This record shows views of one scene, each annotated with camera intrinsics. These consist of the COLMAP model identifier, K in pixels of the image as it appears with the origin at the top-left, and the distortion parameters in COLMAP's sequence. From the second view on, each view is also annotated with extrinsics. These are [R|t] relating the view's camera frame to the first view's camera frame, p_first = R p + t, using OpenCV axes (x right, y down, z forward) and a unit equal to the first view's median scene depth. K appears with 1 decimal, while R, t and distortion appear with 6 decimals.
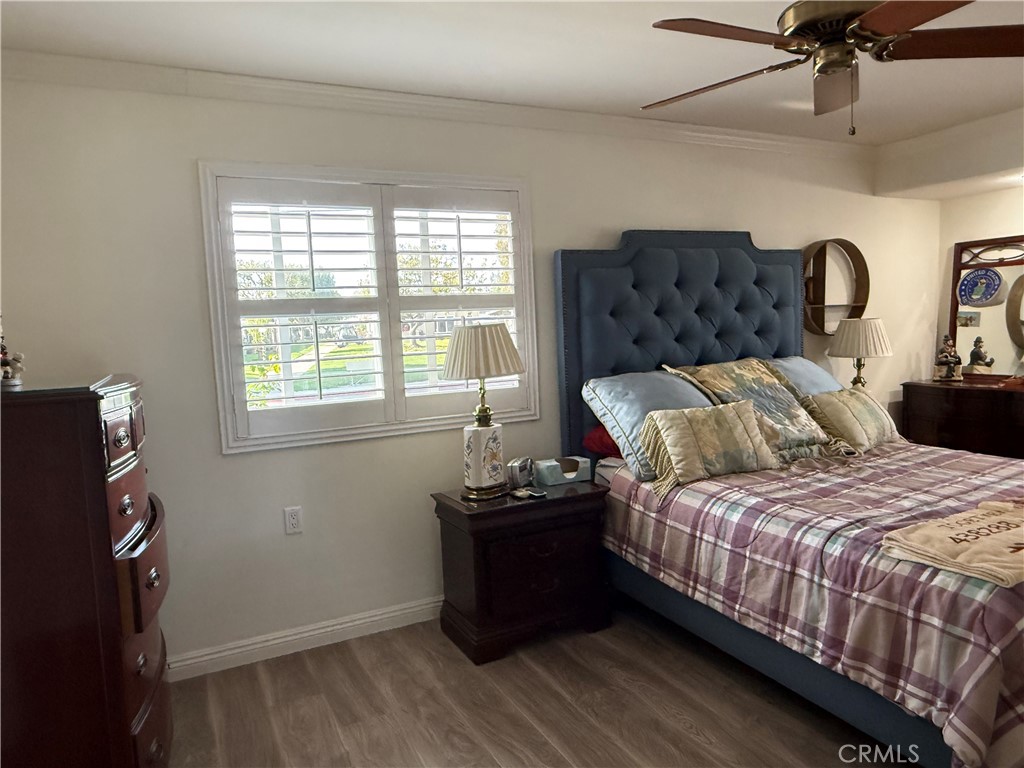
lens RADIAL K [[699.3, 0, 526.6], [0, 699.3, 377.2], [0, 0, 1]] dist [0.002860, -0.001012]
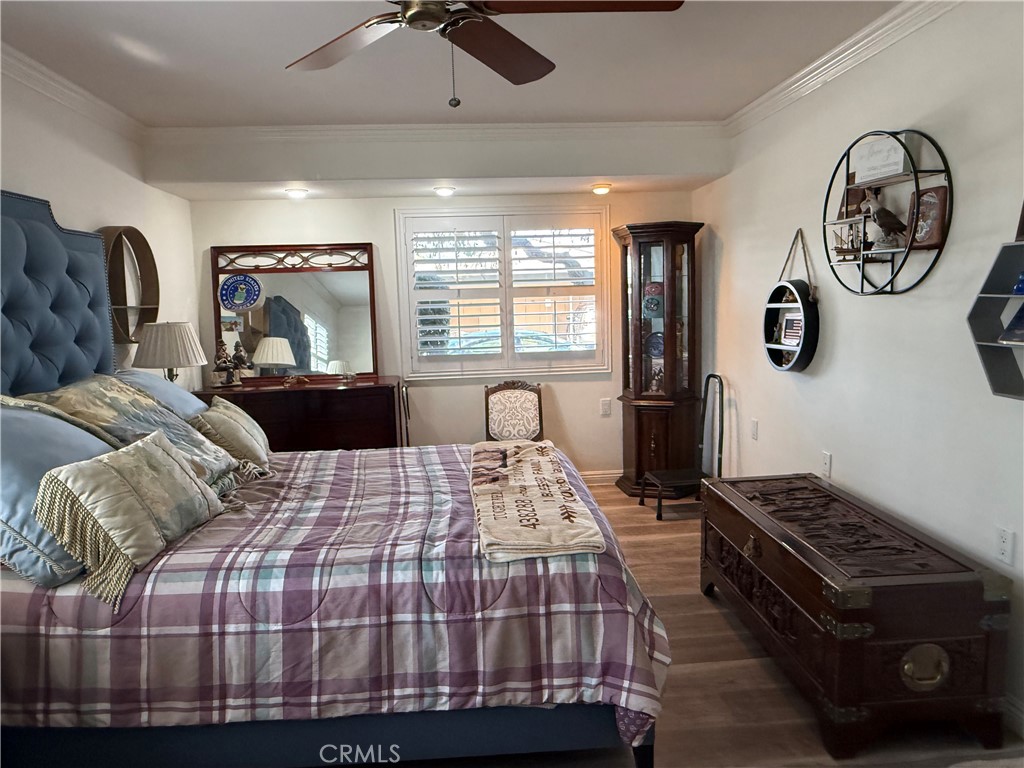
lens RADIAL K [[699.3, 0, 518.1], [0, 699.3, 386.0], [0, 0, 1]] dist [0.002860, -0.001012]
pose [[0.388157, -0.081245, 0.918005, -0.224156], [0.082925, 0.995145, 0.053009, -0.022810], [-0.917855, 0.055550, 0.393010, 0.392195]]
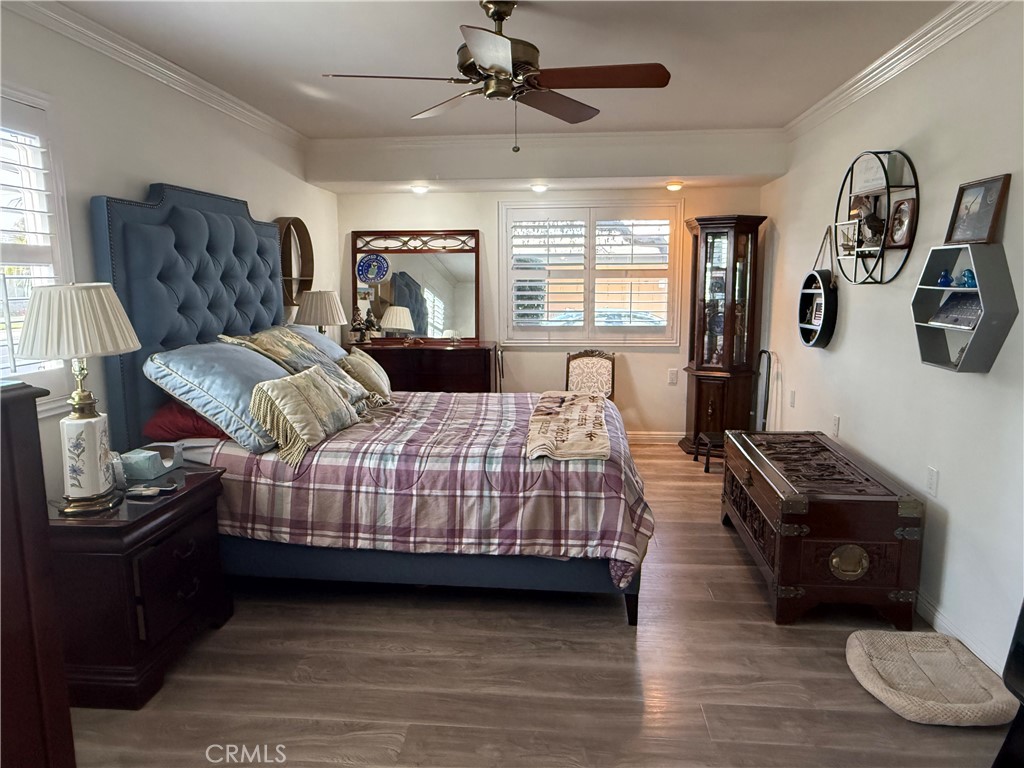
lens RADIAL K [[699.3, 0, 512.4], [0, 699.3, 381.8], [0, 0, 1]] dist [0.002860, -0.001012]
pose [[0.542239, -0.081523, 0.836260, -0.452553], [0.045798, 0.996670, 0.067465, -0.000064], [-0.838975, 0.001717, 0.544167, 0.184407]]
